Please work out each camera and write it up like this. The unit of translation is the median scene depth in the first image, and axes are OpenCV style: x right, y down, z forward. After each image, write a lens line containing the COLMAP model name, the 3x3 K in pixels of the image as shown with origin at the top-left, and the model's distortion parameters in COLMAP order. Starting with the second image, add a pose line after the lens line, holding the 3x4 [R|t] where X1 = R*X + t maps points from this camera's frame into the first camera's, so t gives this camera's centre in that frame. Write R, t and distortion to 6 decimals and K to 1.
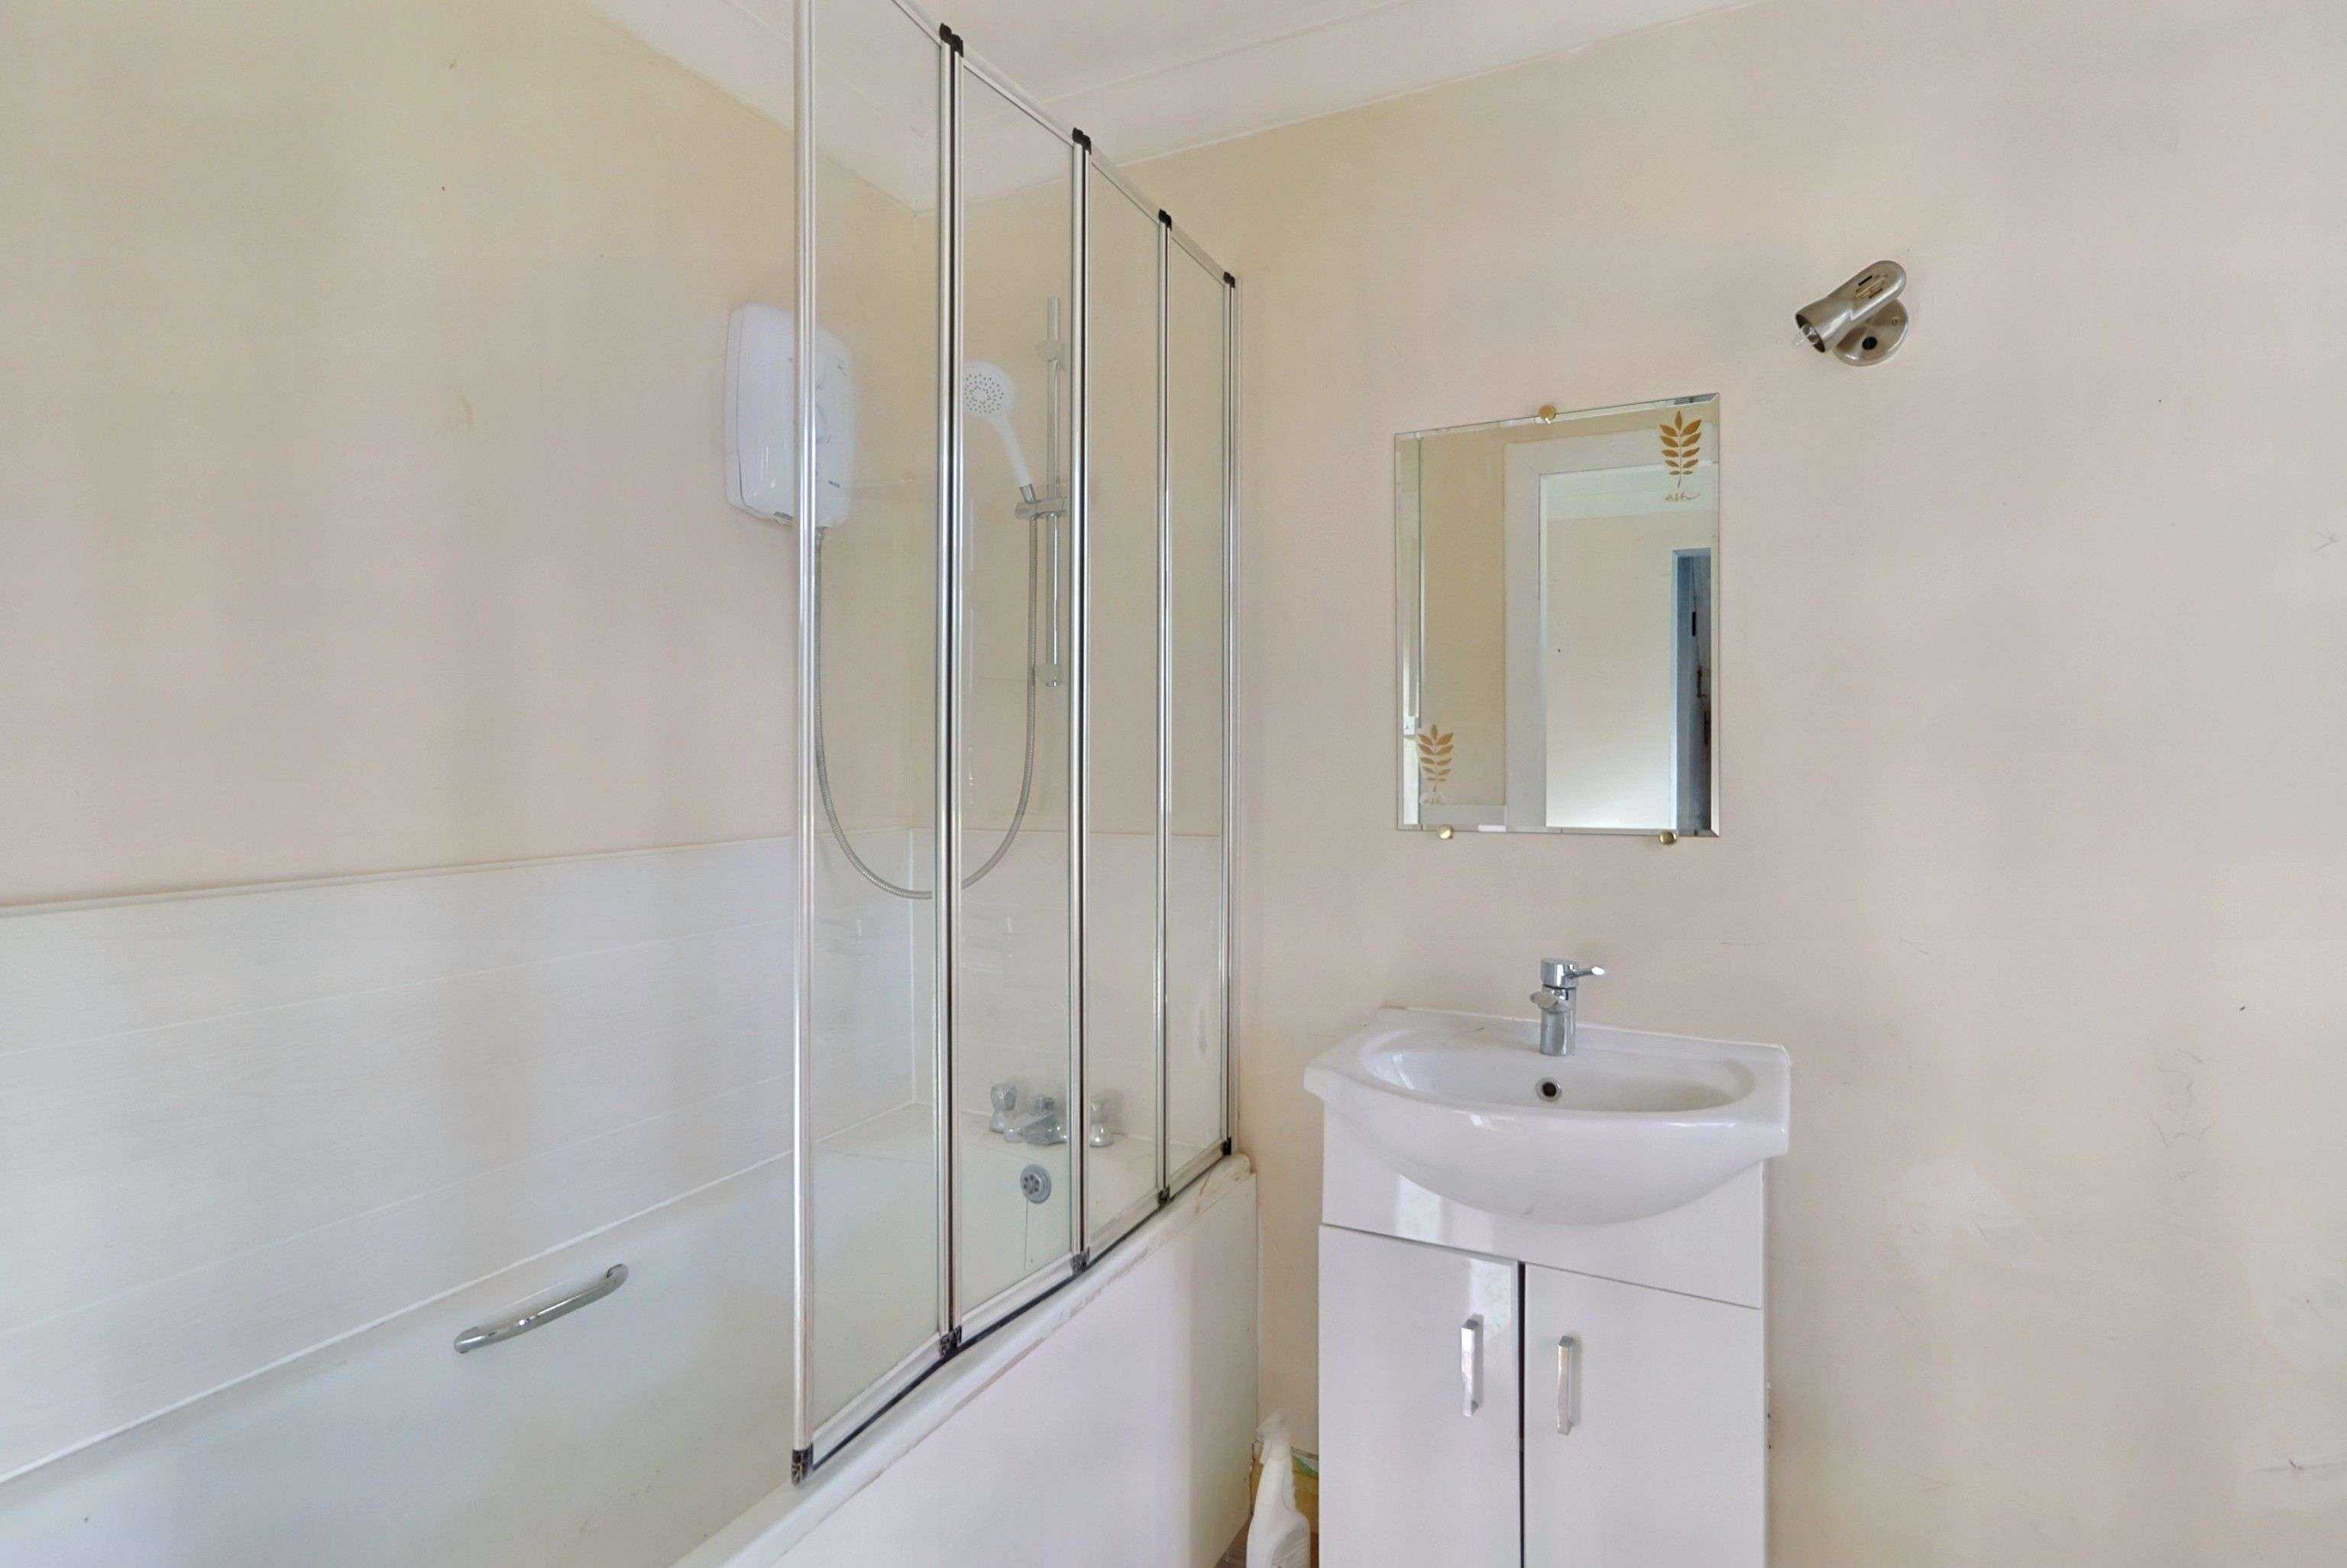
lens RADIAL K [[1200.7, 0, 1167.2], [0, 1200.7, 755.5], [0, 0, 1]] dist [-0.034243, 0.040255]
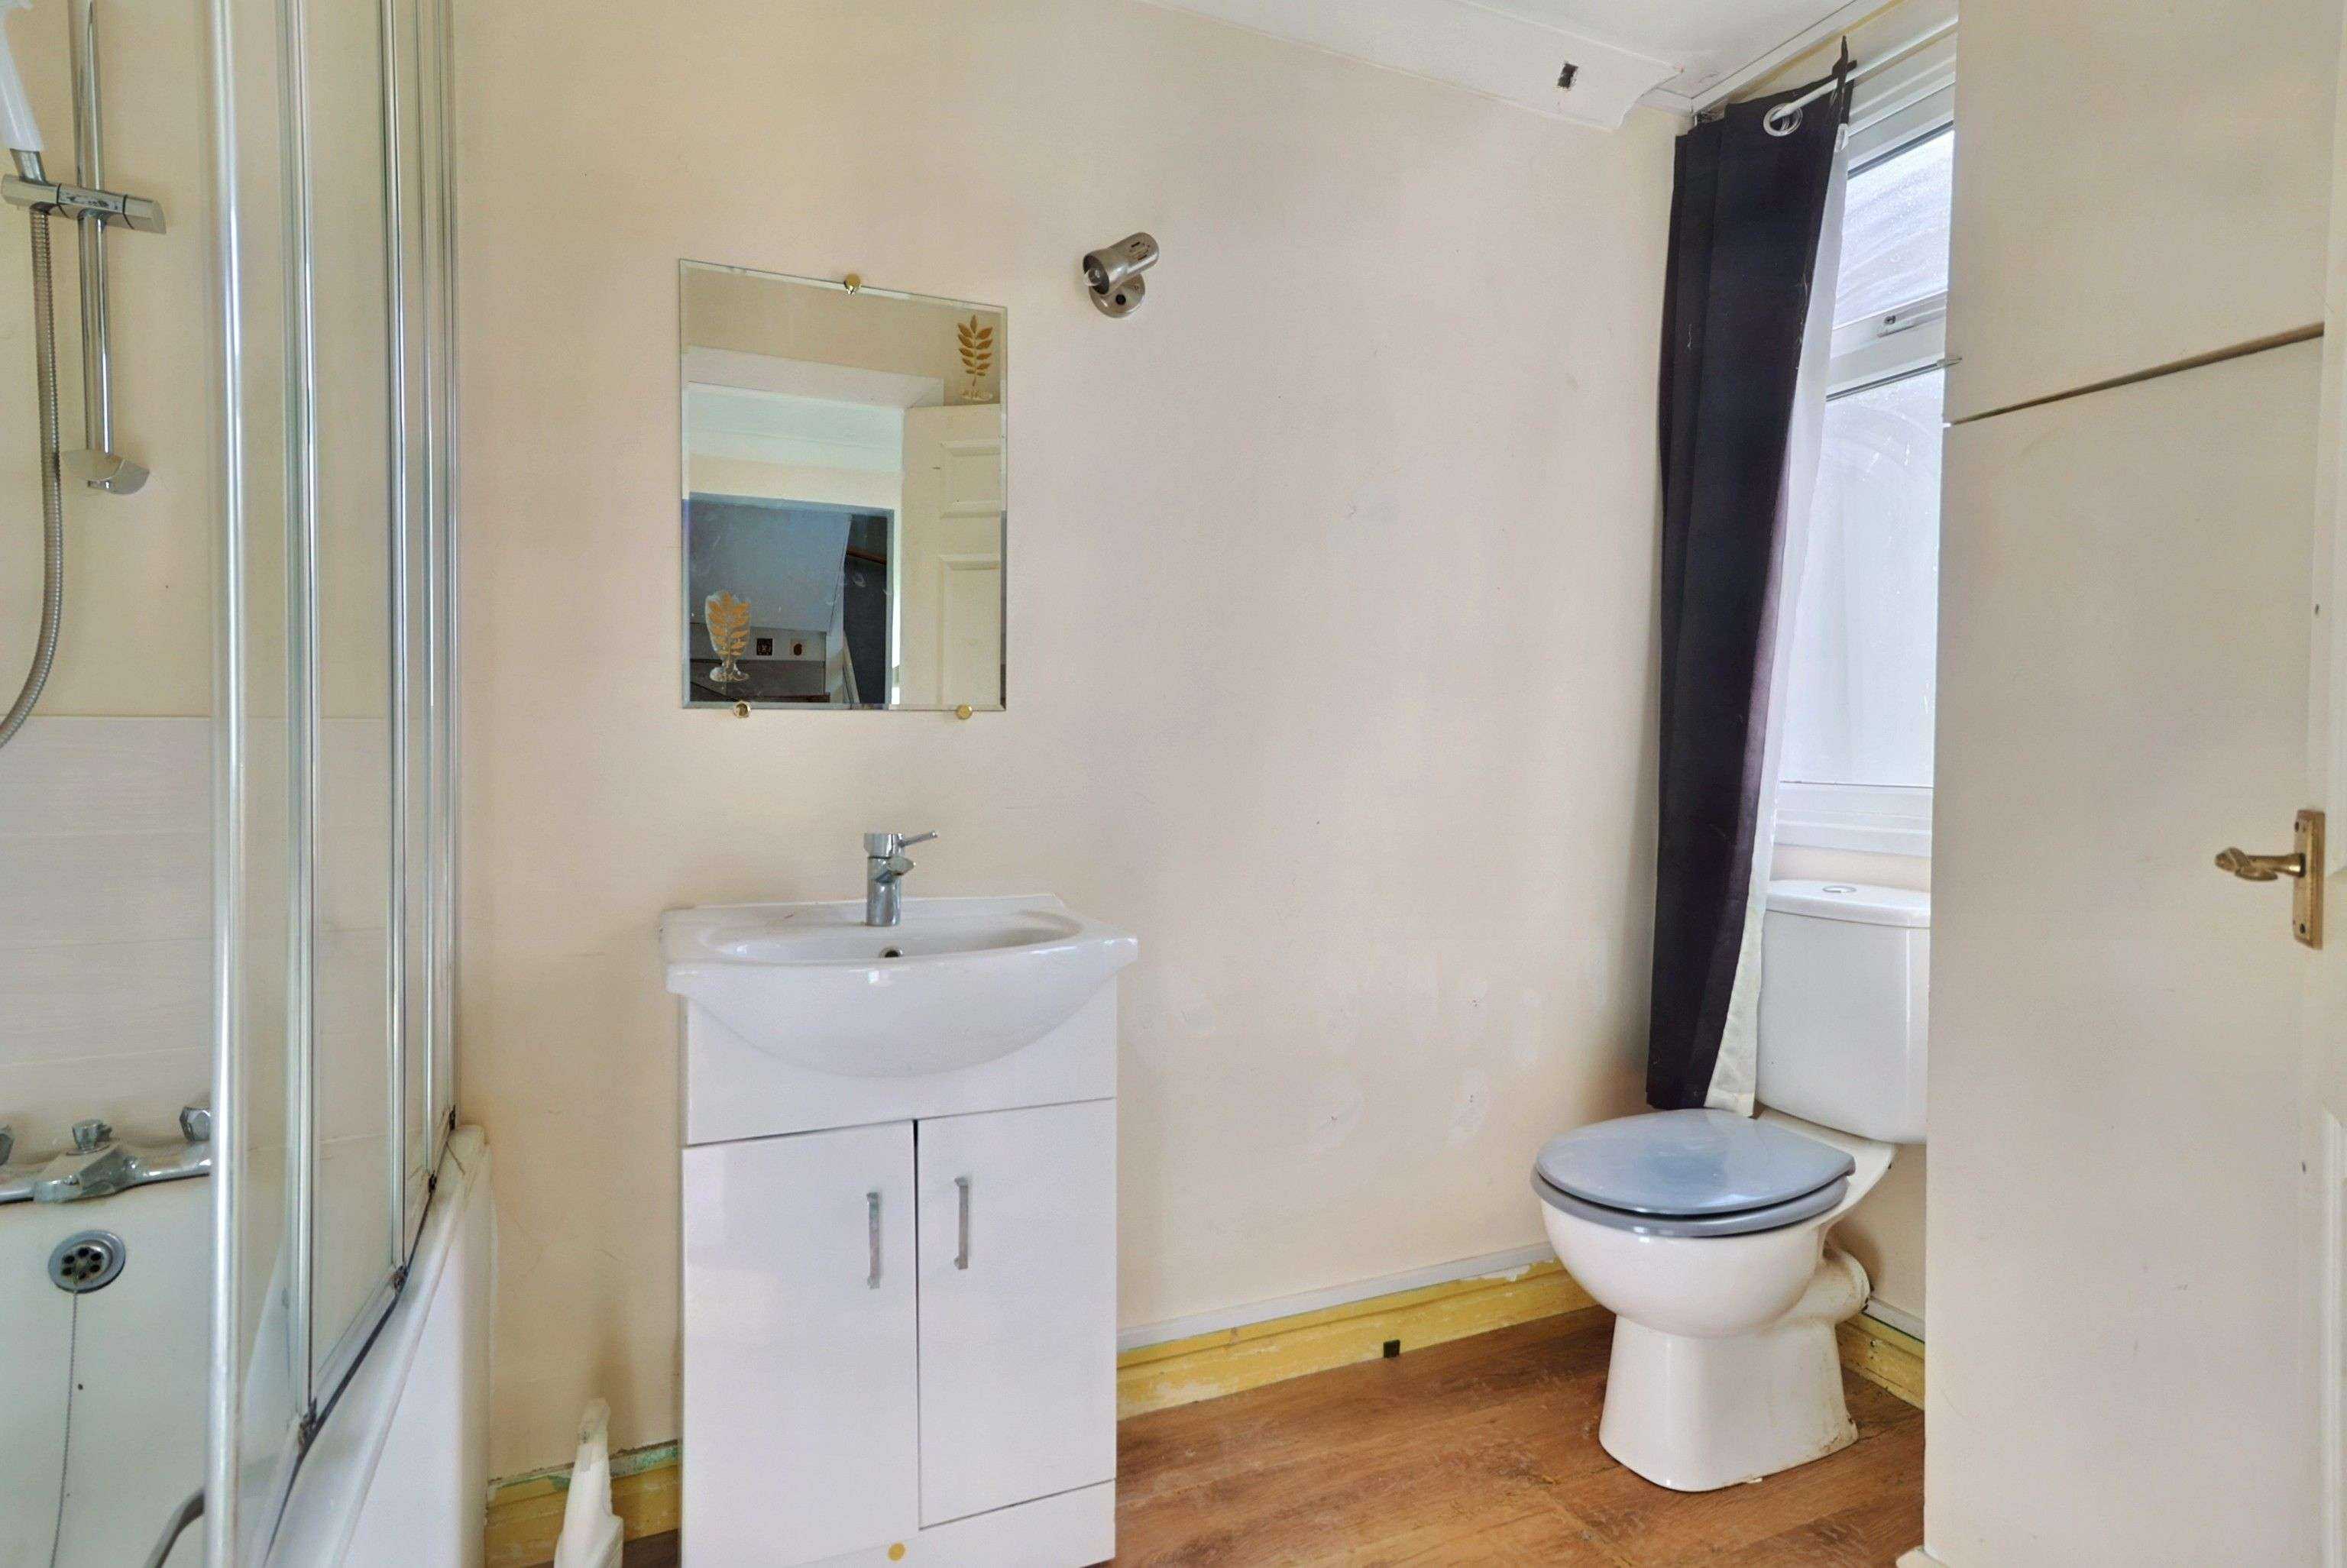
lens RADIAL K [[1200.7, 0, 1167.2], [0, 1200.7, 755.5], [0, 0, 1]] dist [-0.034243, 0.040255]
pose [[0.627153, -0.000355, 0.778896, -0.299559], [-0.005037, 0.999977, 0.004511, 0.101377], [-0.778880, -0.006753, 0.627137, 0.188548]]
